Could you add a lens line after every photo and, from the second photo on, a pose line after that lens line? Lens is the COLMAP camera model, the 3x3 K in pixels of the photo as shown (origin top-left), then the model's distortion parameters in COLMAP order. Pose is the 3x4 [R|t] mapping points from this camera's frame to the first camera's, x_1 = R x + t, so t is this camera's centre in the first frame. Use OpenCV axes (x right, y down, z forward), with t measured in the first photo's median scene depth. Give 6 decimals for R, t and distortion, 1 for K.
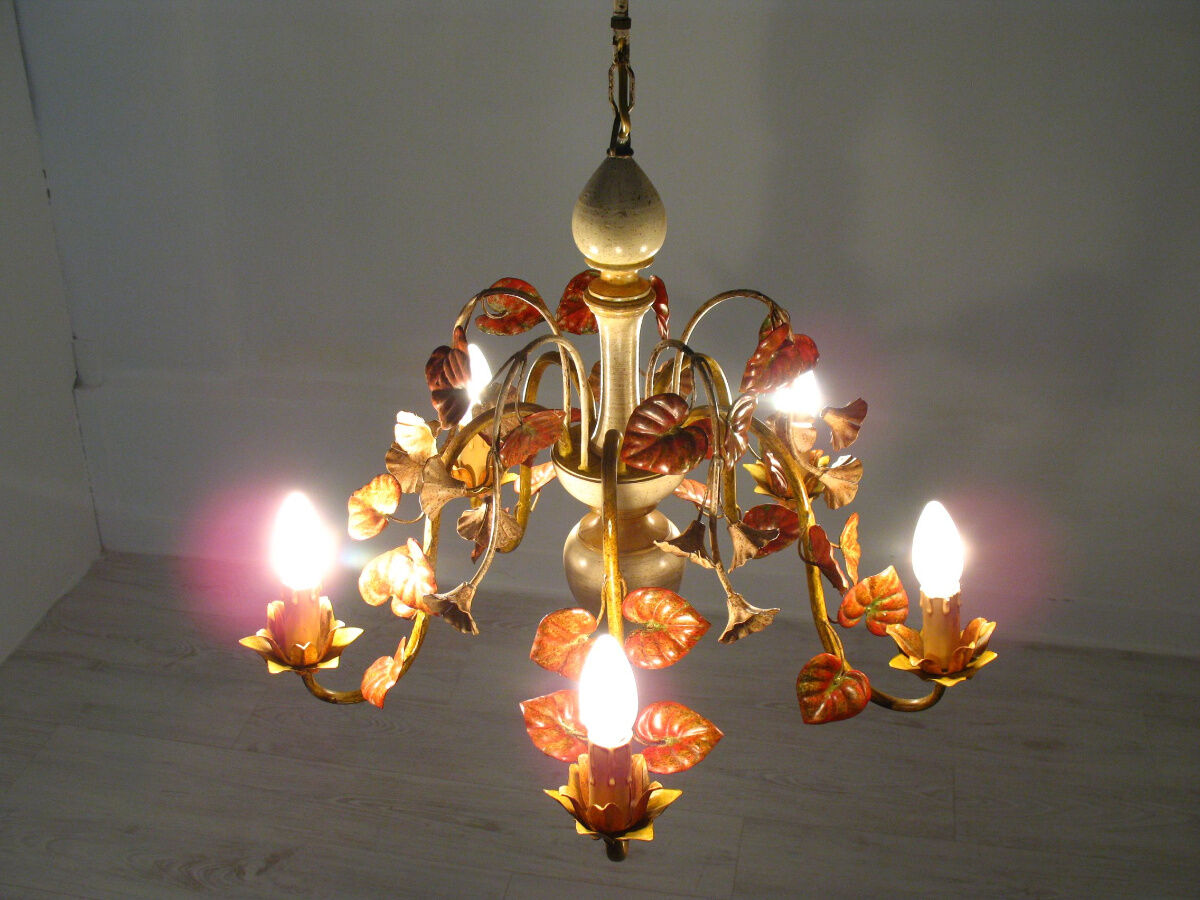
lens RADIAL K [[1406.8, 0, 600.0], [0, 1406.8, 450.0], [0, 0, 1]] dist [-0.156666, -0.007309]
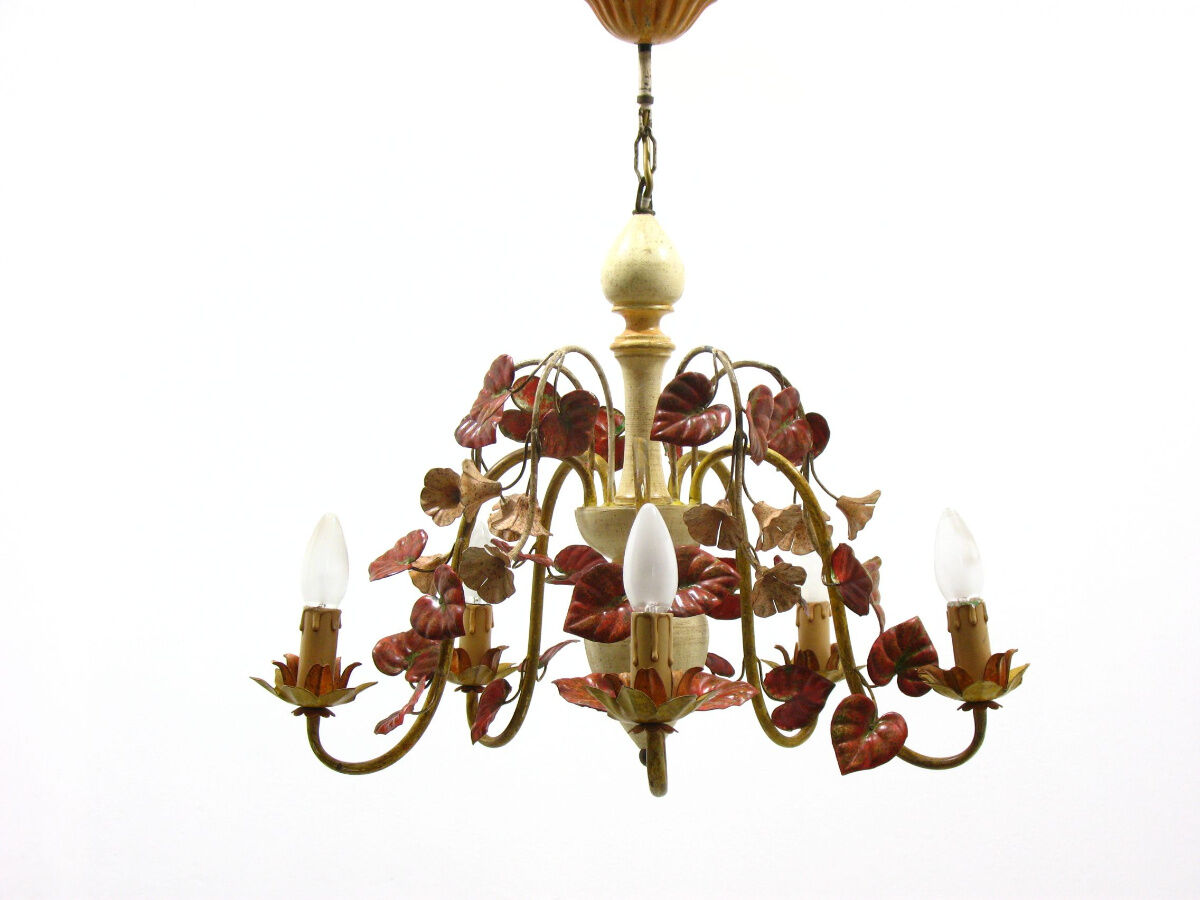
lens RADIAL K [[2109.9, 0, 600.0], [0, 2109.9, 450.0], [0, 0, 1]] dist [-0.073783, -0.106879]
pose [[0.998922, 0.014138, 0.044222, -0.085429], [0.010718, 0.856556, -0.515943, 0.757292], [-0.045173, 0.515861, 0.855480, -0.336206]]
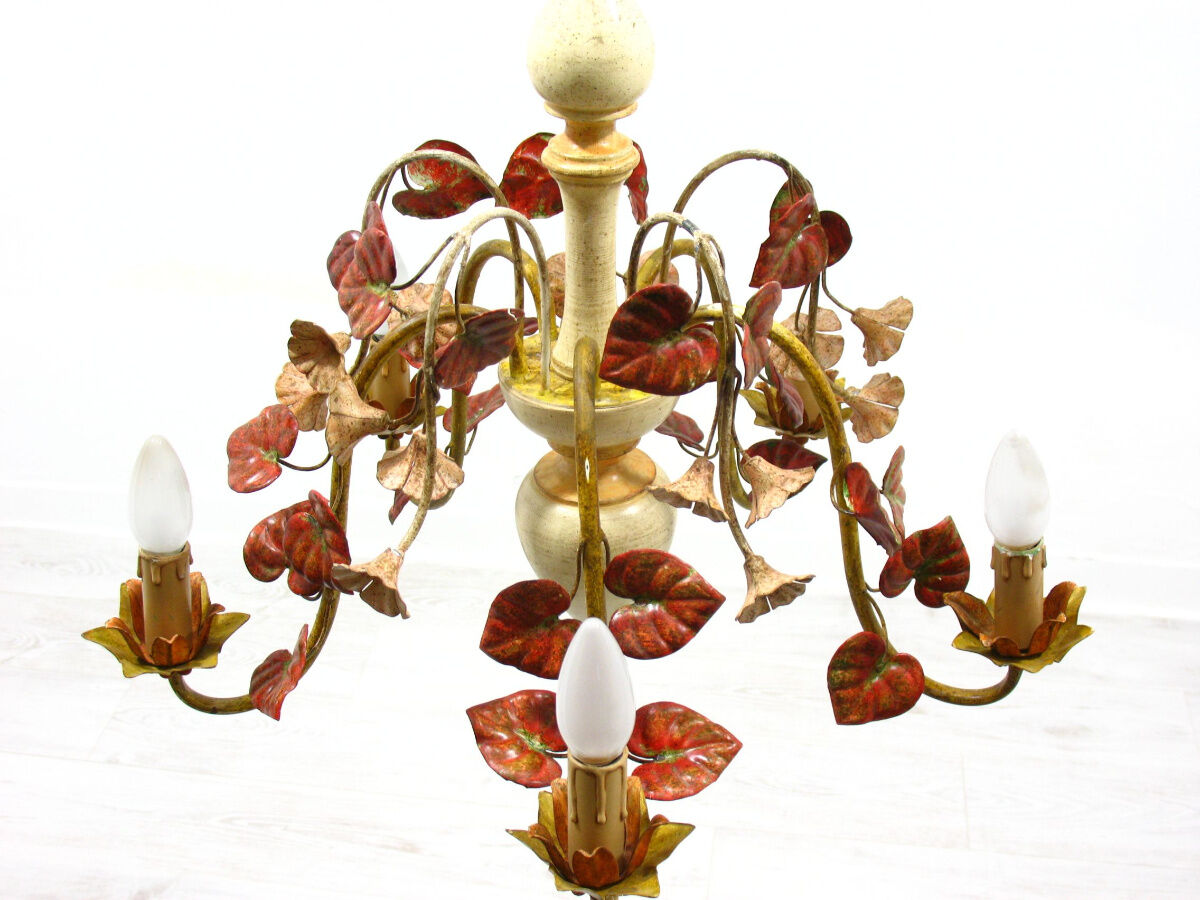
lens RADIAL K [[1593.3, 0, 600.0], [0, 1593.3, 450.0], [0, 0, 1]] dist [-0.130372, 0.043937]
pose [[0.998268, -0.017760, 0.056079, -0.029219], [0.015912, 0.999321, 0.033223, 0.015697], [-0.056631, -0.032273, 0.997873, 0.151147]]
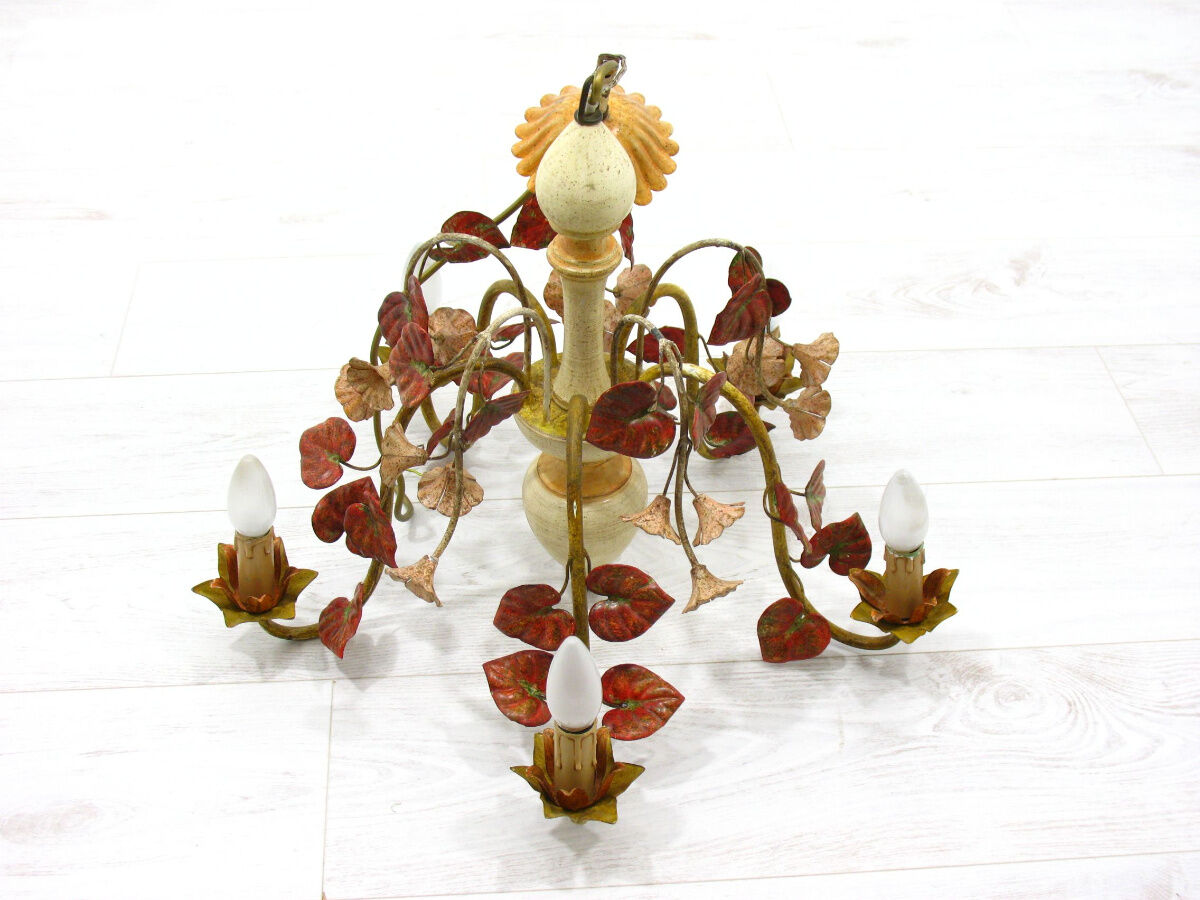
lens RADIAL K [[1593.3, 0, 600.0], [0, 1593.3, 450.0], [0, 0, 1]] dist [-0.130372, 0.043937]
pose [[0.998936, -0.000412, 0.046112, -0.024027], [-0.009886, 0.974797, 0.222873, -0.209034], [-0.045042, -0.223091, 0.973756, -0.073729]]
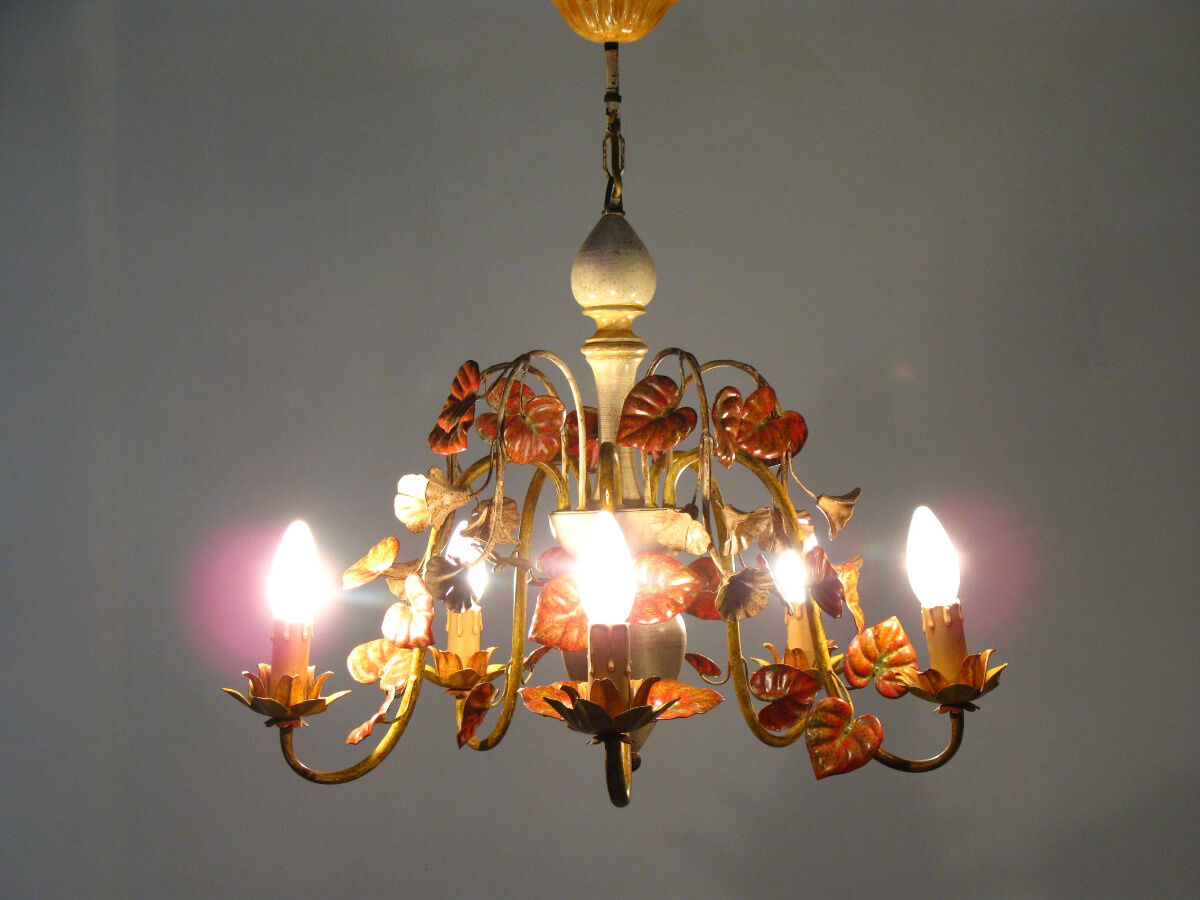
lens RADIAL K [[2109.9, 0, 600.0], [0, 2109.9, 450.0], [0, 0, 1]] dist [-0.073783, -0.106879]
pose [[0.999971, -0.004342, 0.006219, -0.007134], [0.006889, 0.862987, -0.505179, 0.732329], [-0.003174, 0.505207, 0.862992, -0.338297]]
